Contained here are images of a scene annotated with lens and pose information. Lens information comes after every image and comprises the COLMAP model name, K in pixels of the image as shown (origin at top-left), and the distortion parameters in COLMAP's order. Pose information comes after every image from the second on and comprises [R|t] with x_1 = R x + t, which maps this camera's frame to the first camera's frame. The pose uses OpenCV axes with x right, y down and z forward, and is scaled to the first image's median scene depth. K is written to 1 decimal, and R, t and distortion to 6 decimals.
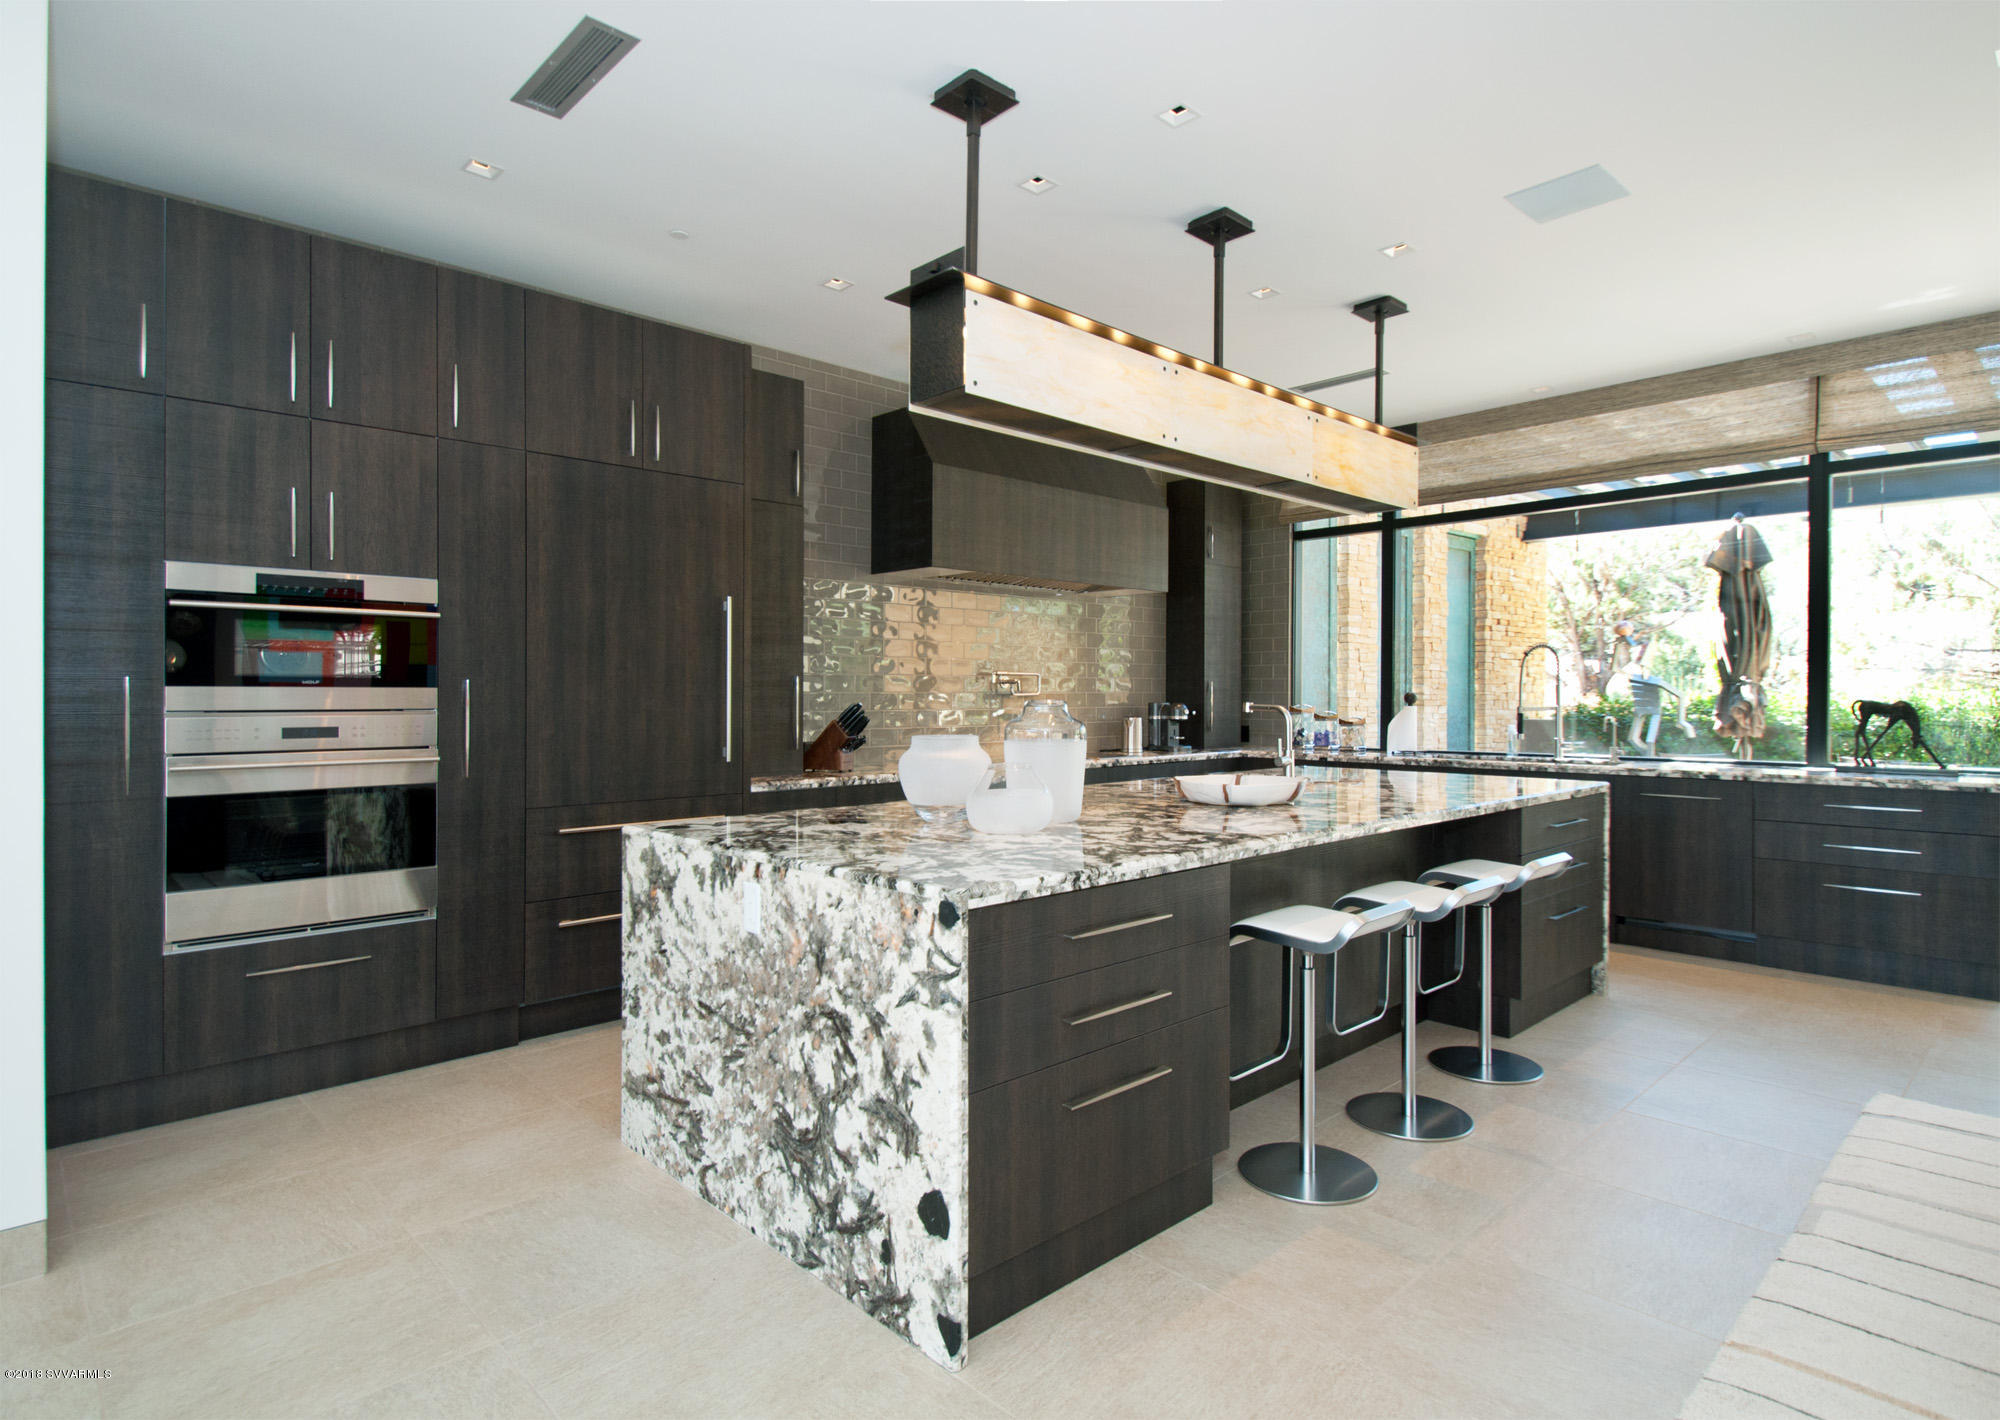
lens RADIAL K [[1054.4, 0, 988.2], [0, 1054.4, 698.4], [0, 0, 1]] dist [0.001830, -0.001382]
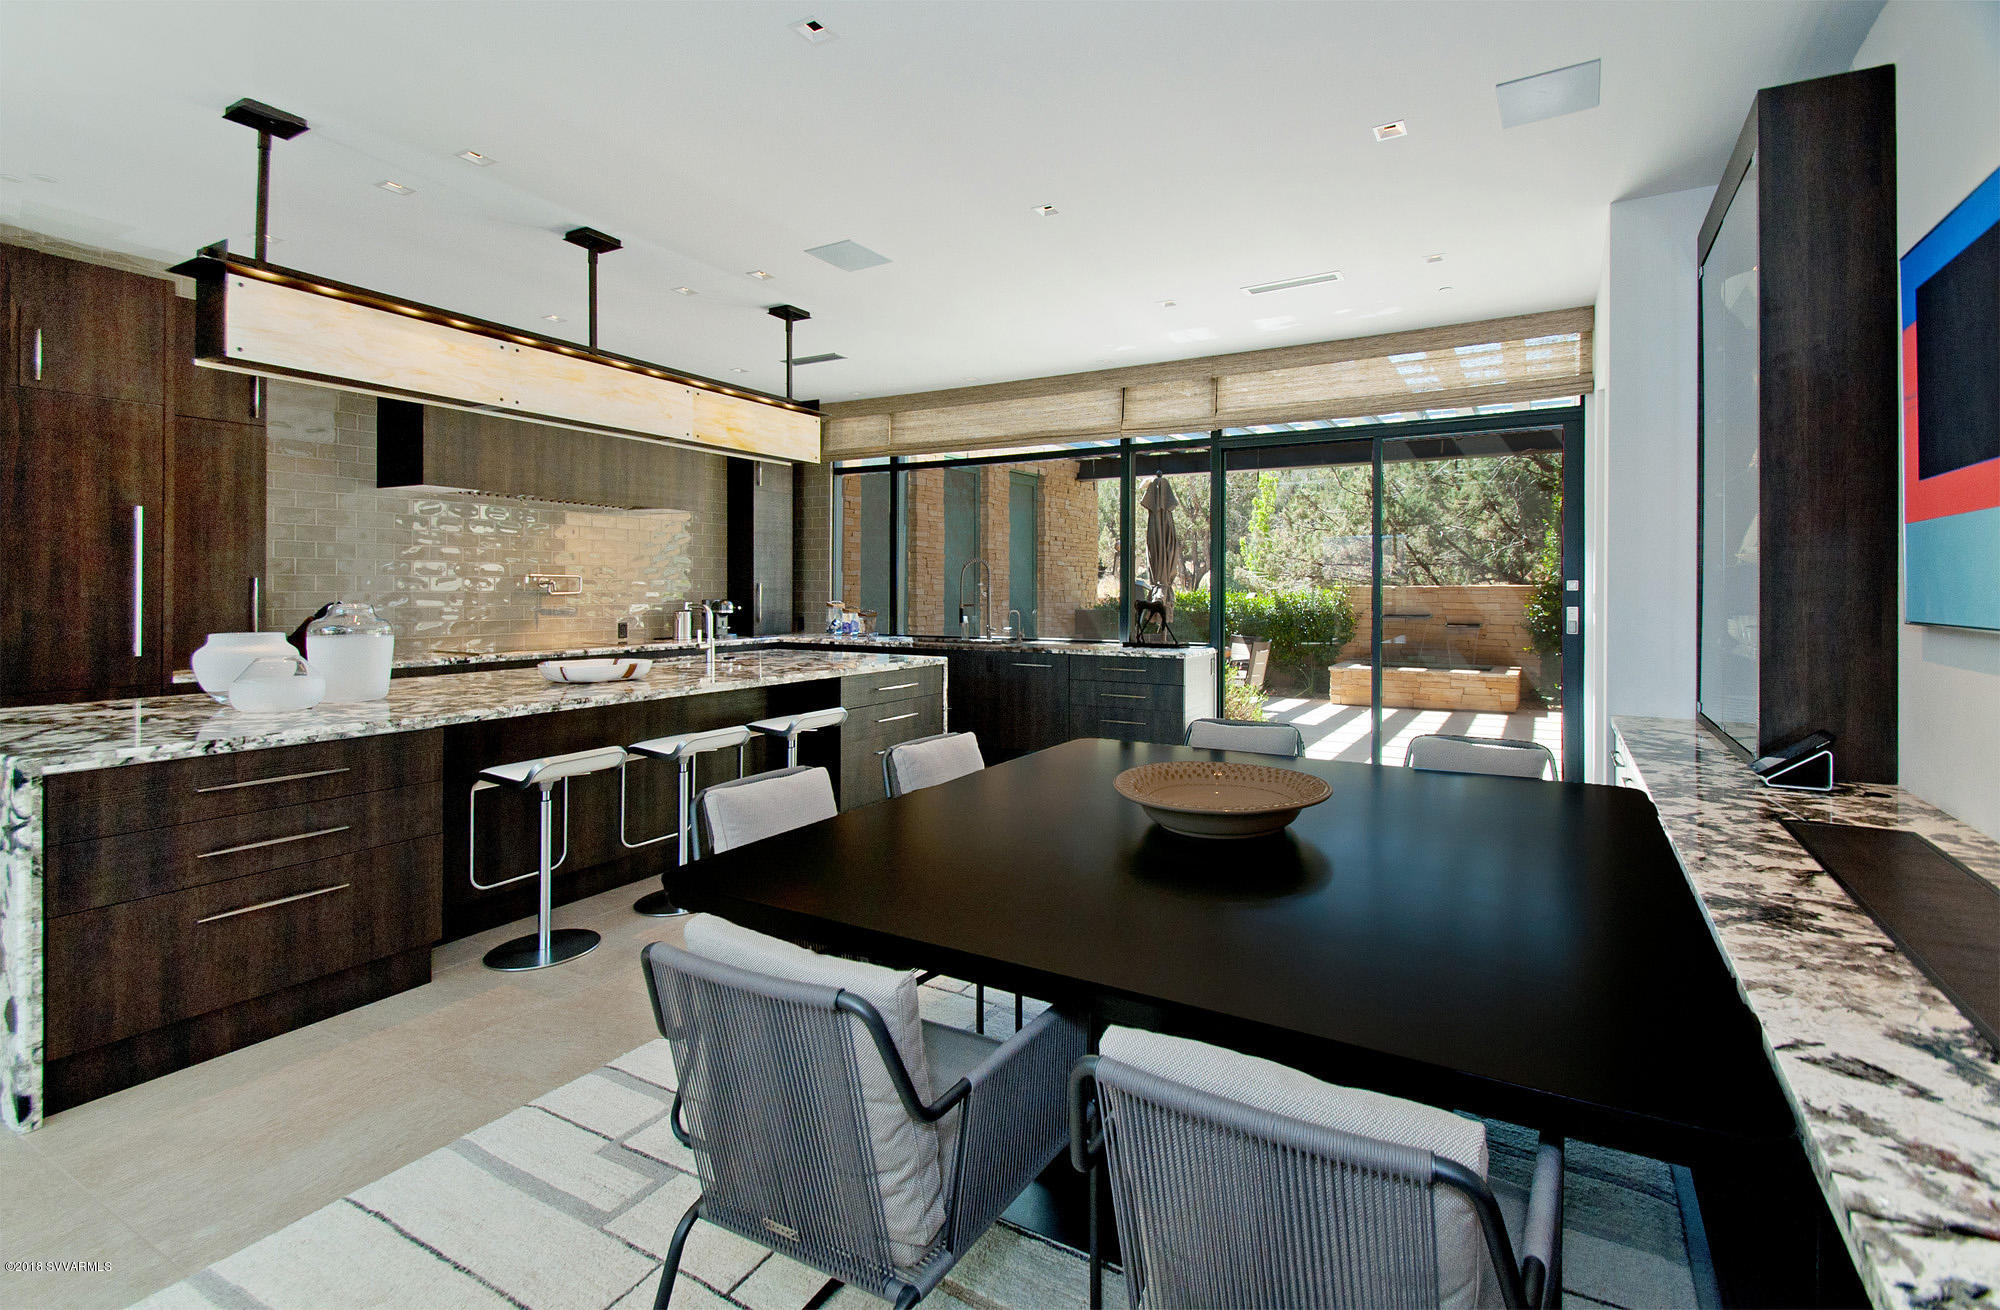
lens RADIAL K [[867.6, 0, 1100.9], [0, 867.6, 593.1], [0, 0, 1]] dist [0.000171, -0.002339]
pose [[0.935985, 0.004019, 0.352016, 0.412201], [-0.005287, 0.999983, 0.002642, -0.015161], [-0.351999, -0.004334, 0.935990, -0.219712]]
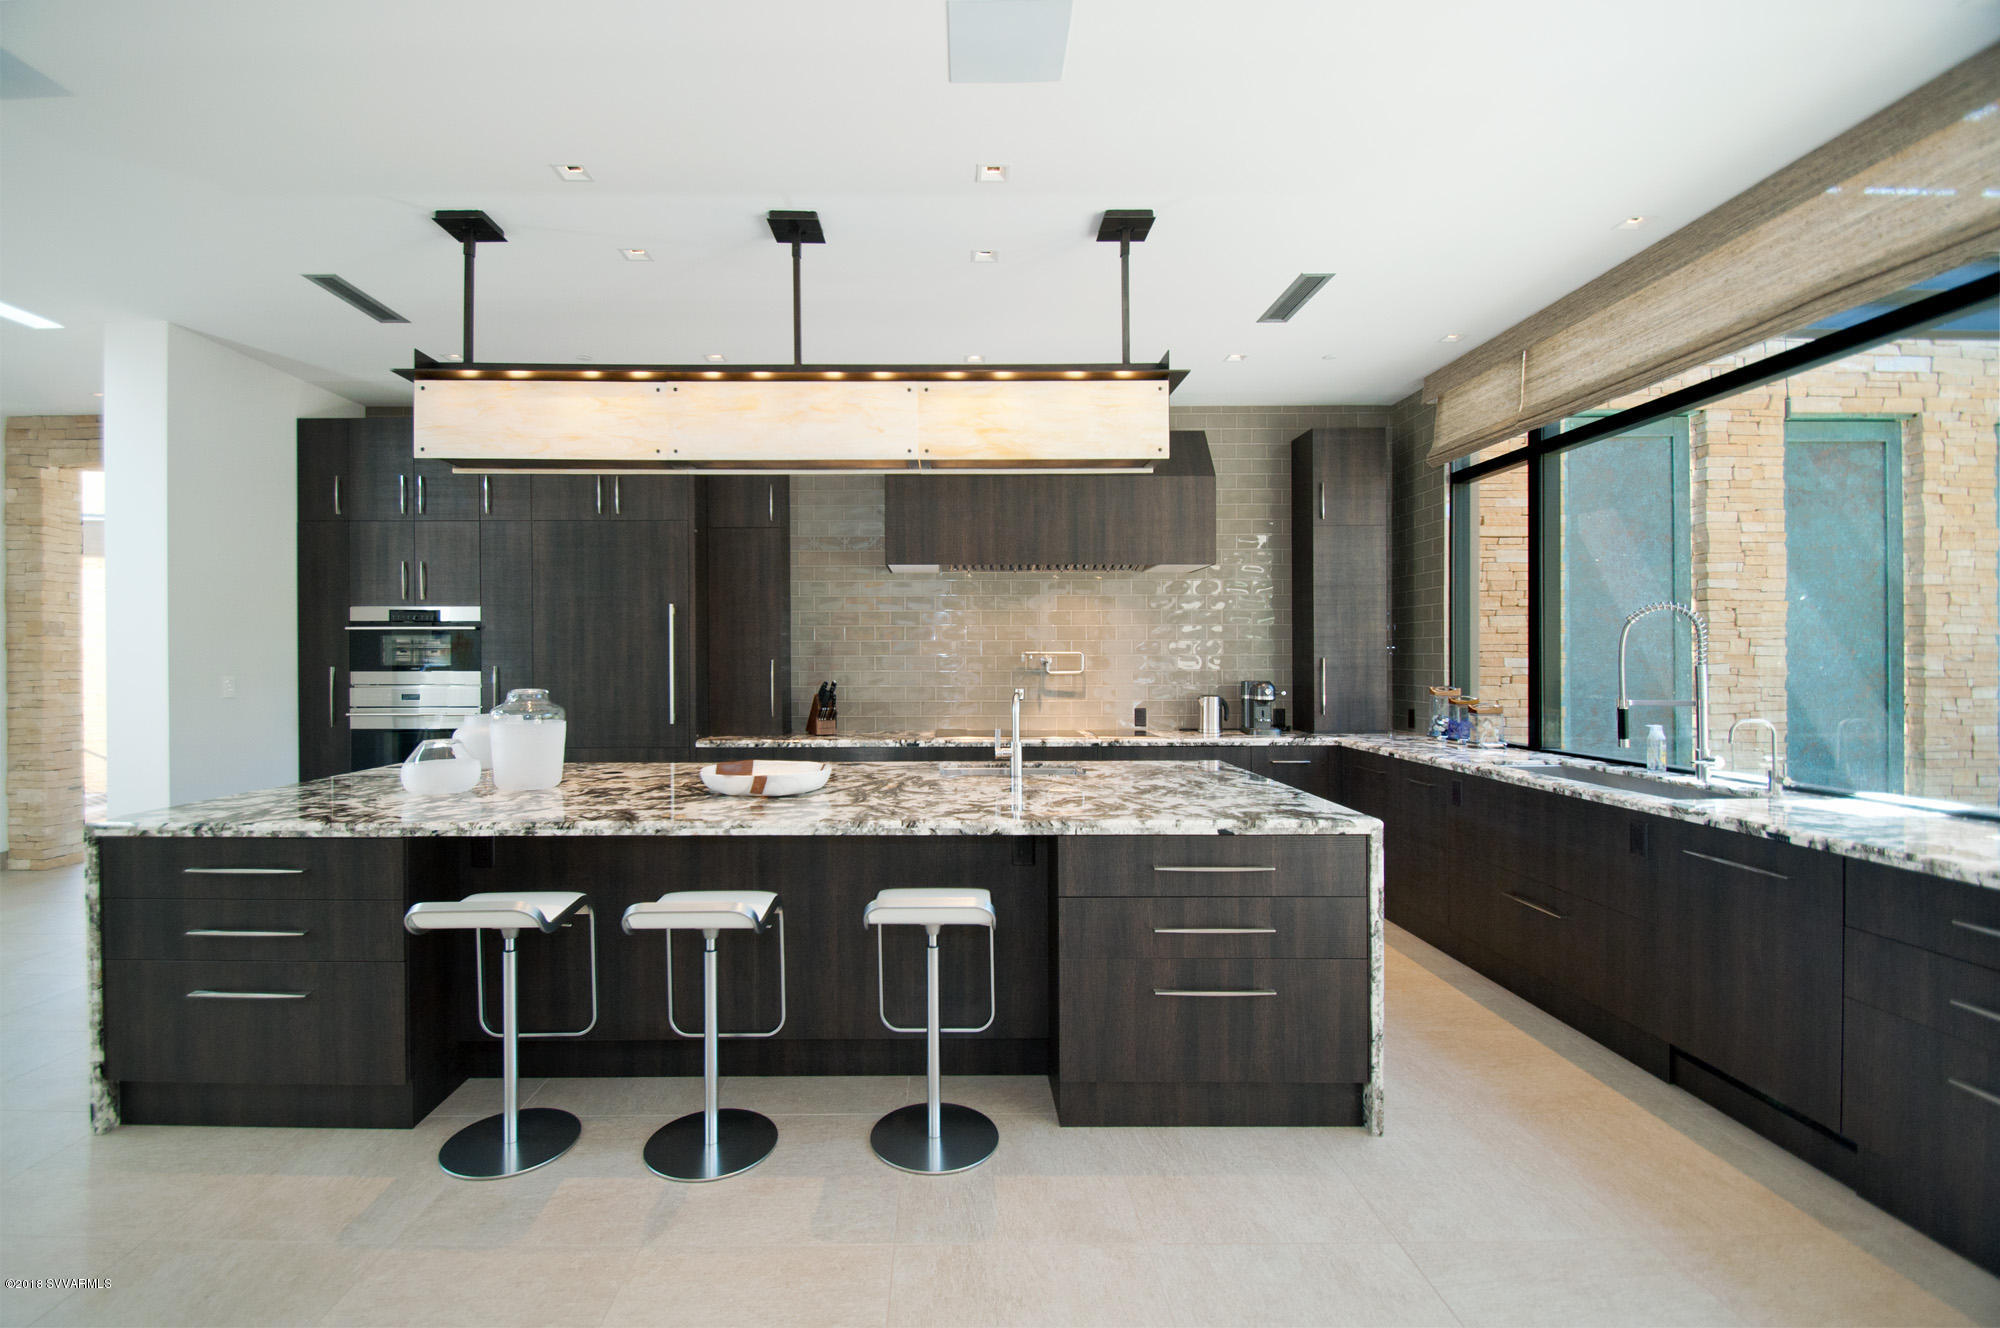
lens RADIAL K [[861.9, 0, 993.2], [0, 861.9, 659.3], [0, 0, 1]] dist [-0.007978, -0.002517]
pose [[0.738342, -0.000045, -0.674427, 0.881637], [0.000179, 1.000000, 0.000128, -0.026190], [0.674427, -0.000215, 0.738342, 0.489276]]
